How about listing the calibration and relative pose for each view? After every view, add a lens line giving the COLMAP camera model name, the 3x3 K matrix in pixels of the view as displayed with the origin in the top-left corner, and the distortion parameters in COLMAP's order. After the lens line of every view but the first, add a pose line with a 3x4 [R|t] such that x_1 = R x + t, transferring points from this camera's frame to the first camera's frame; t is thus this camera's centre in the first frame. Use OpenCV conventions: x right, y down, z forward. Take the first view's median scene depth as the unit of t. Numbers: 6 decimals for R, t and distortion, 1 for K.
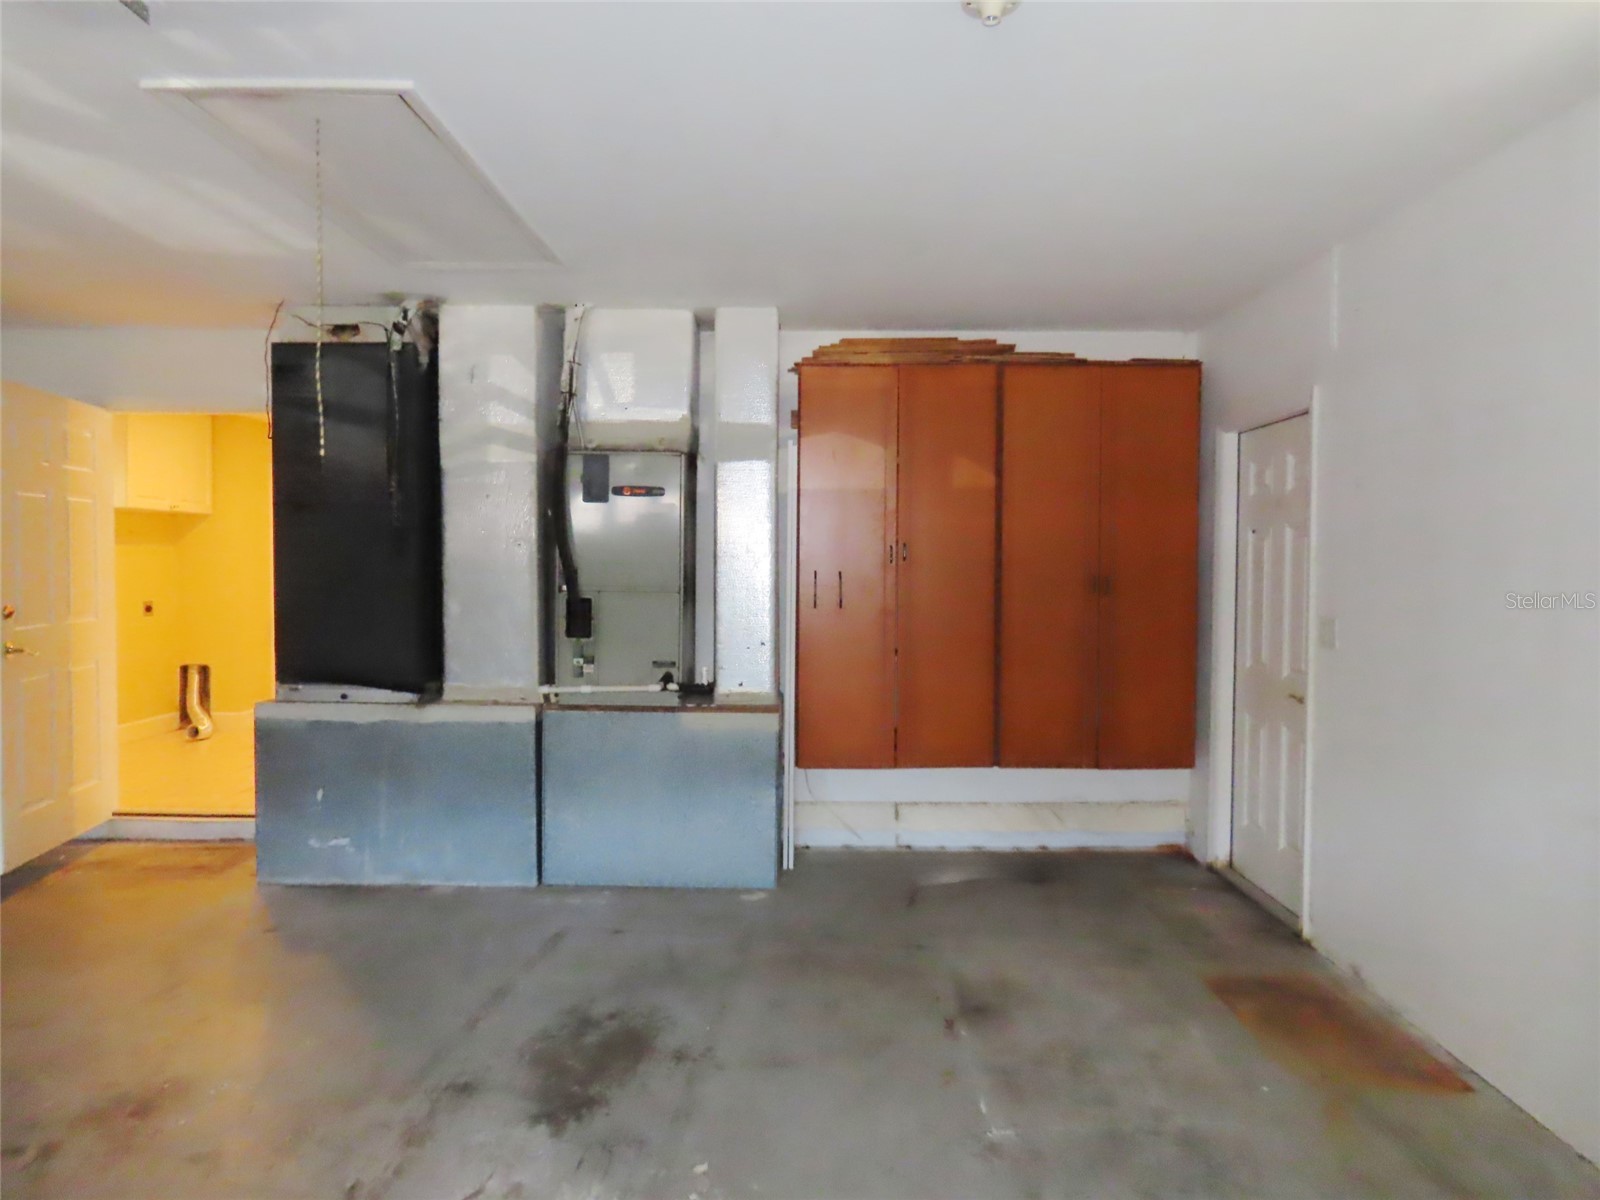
lens RADIAL K [[1011.3, 0, 796.1], [0, 1011.3, 603.0], [0, 0, 1]] dist [-0.017415, 0.013294]
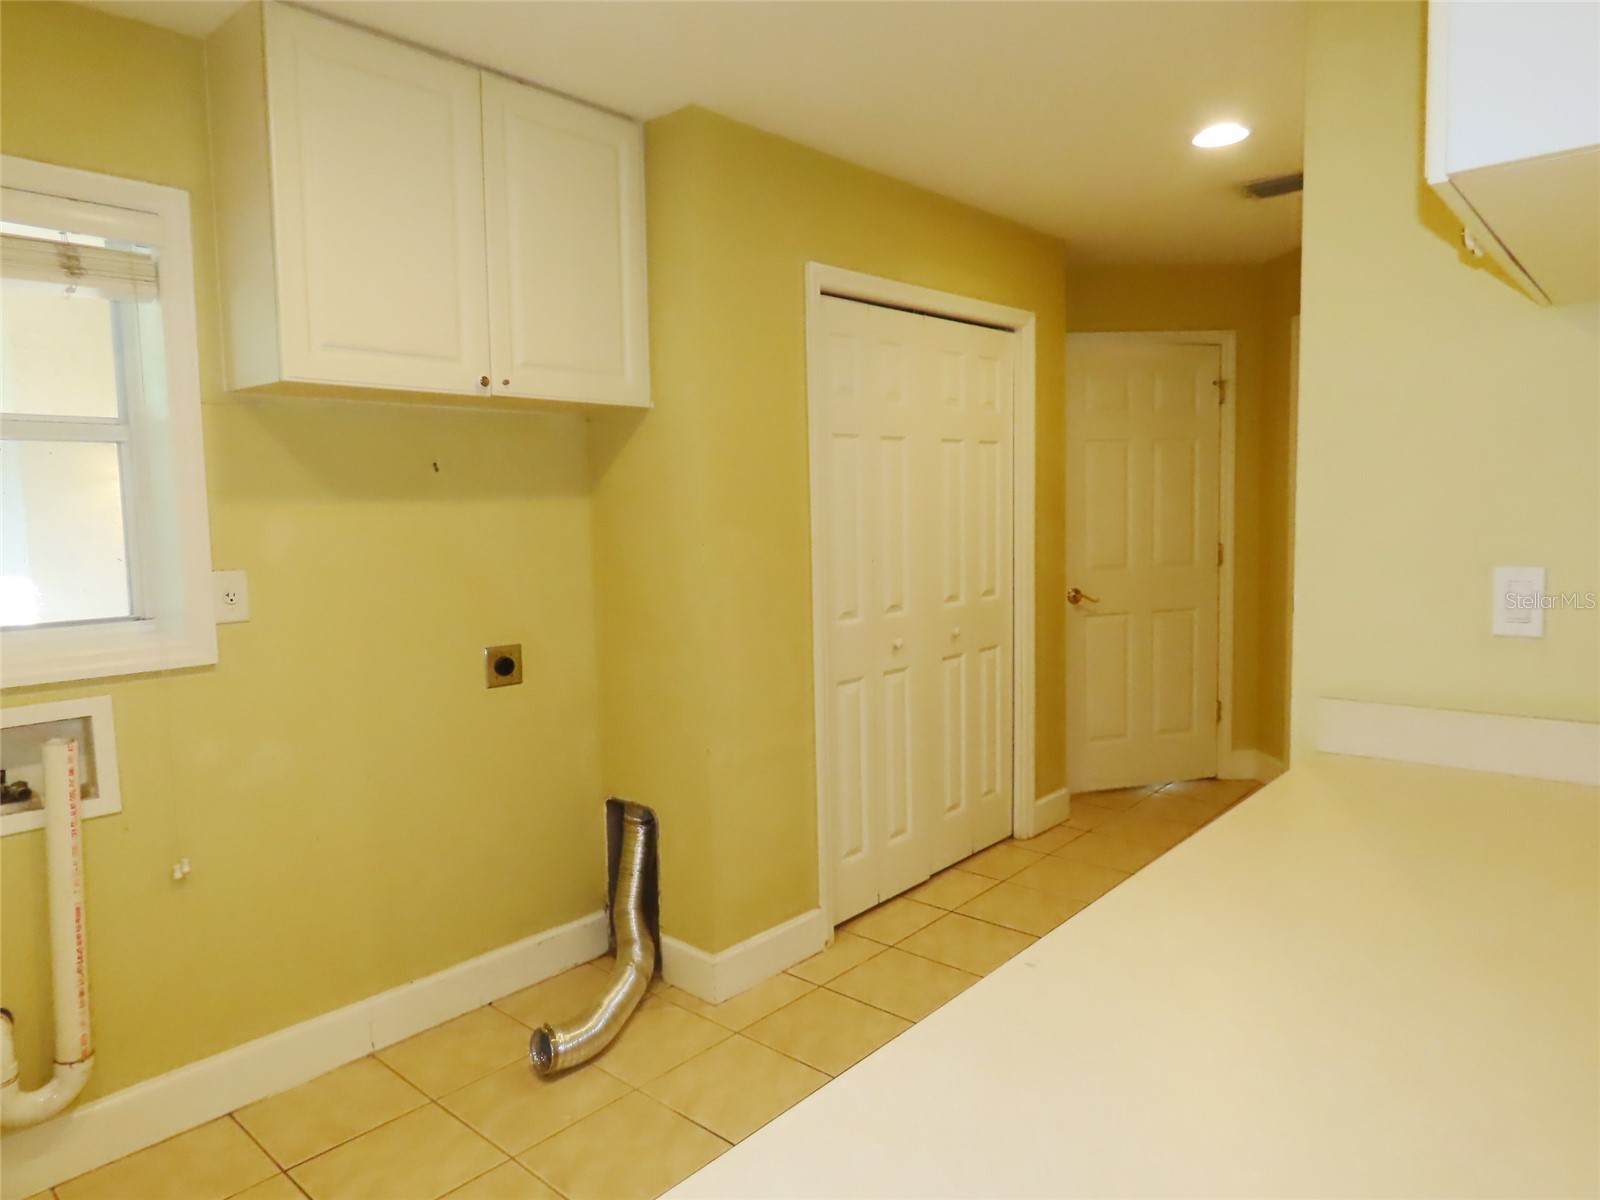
lens RADIAL K [[1011.3, 0, 809.3], [0, 1011.3, 599.8], [0, 0, 1]] dist [-0.017415, 0.013294]
pose [[0.755142, 0.045883, -0.653953, -0.558614], [-0.007743, 0.998102, 0.061088, -0.078656], [0.655515, -0.041067, 0.754065, 1.429923]]
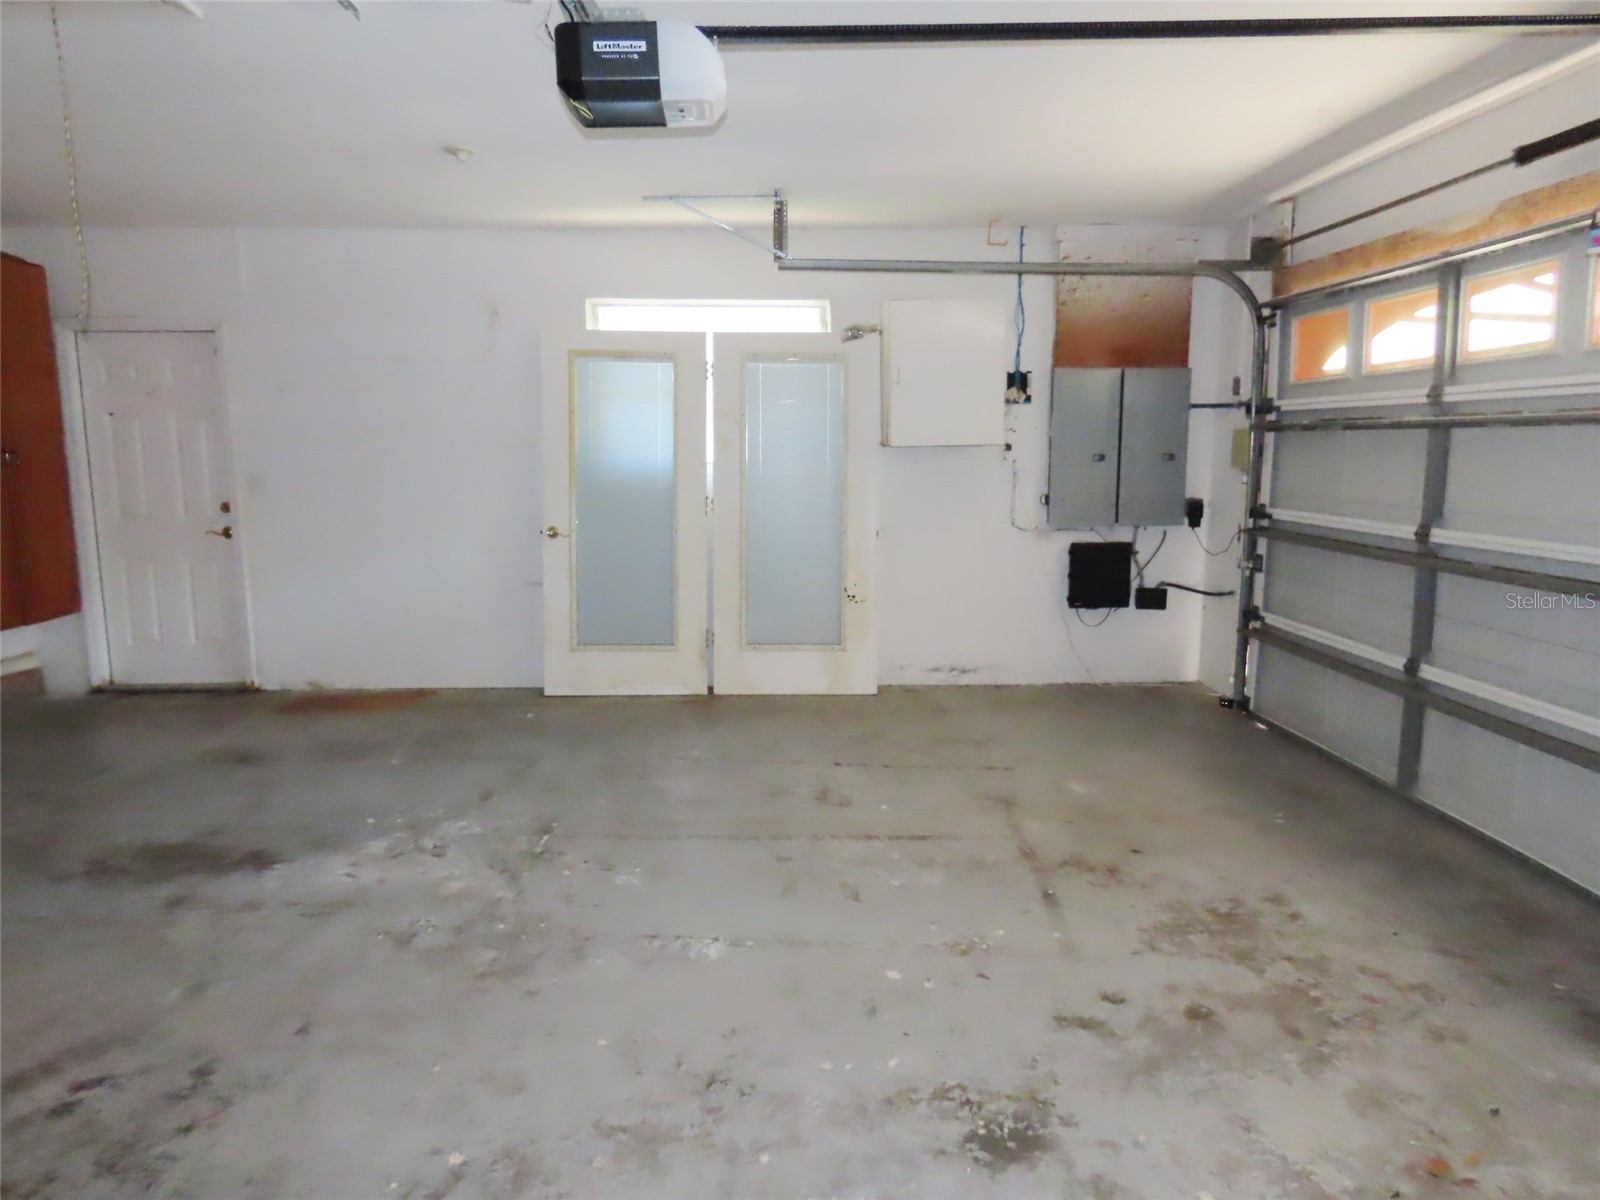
lens RADIAL K [[1011.3, 0, 786.3], [0, 1011.3, 592.4], [0, 0, 1]] dist [-0.017415, 0.013294]
pose [[-0.053744, -0.141371, 0.988497, -0.886286], [0.044699, 0.988595, 0.143815, 0.006929], [-0.997554, 0.051914, -0.046812, 0.223657]]
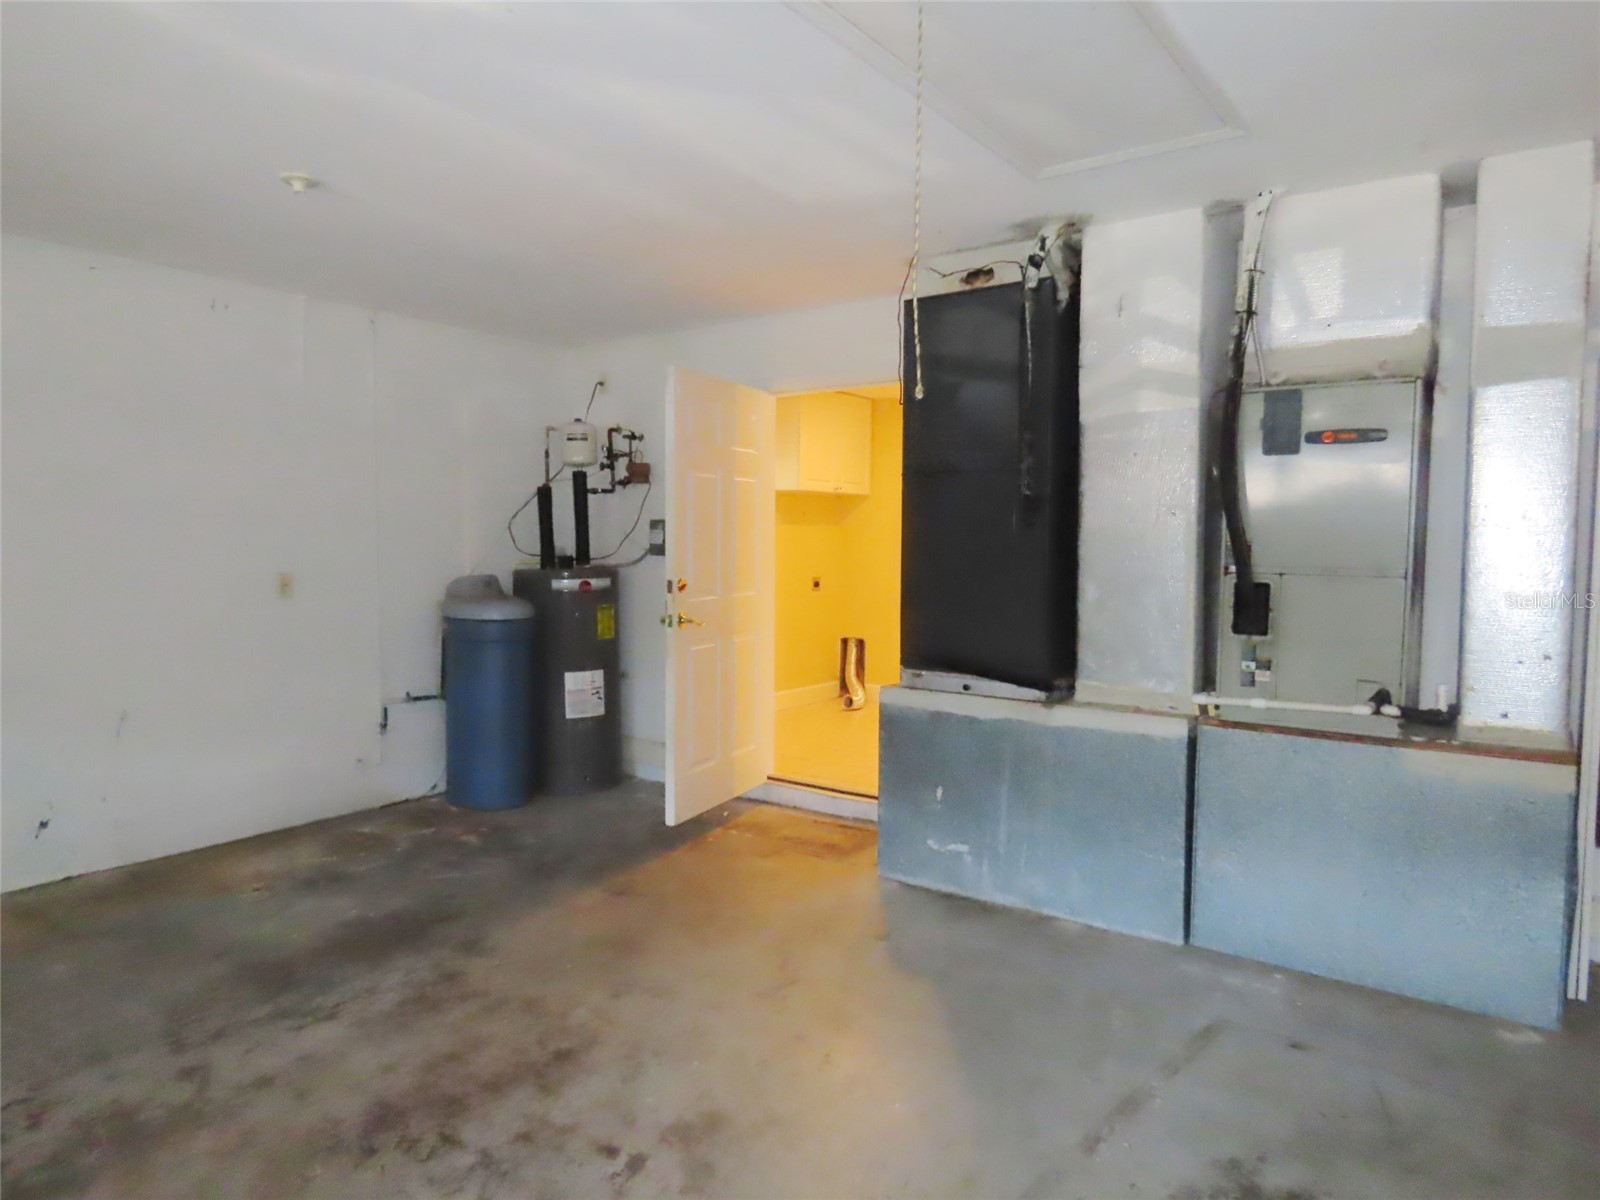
lens RADIAL K [[1011.3, 0, 797.8], [0, 1011.3, 601.7], [0, 0, 1]] dist [-0.017415, 0.013294]
pose [[0.815072, 0.031362, -0.578510, -0.054325], [-0.022136, 0.999490, 0.022996, -0.000356], [0.578936, -0.005937, 0.815351, 0.183157]]
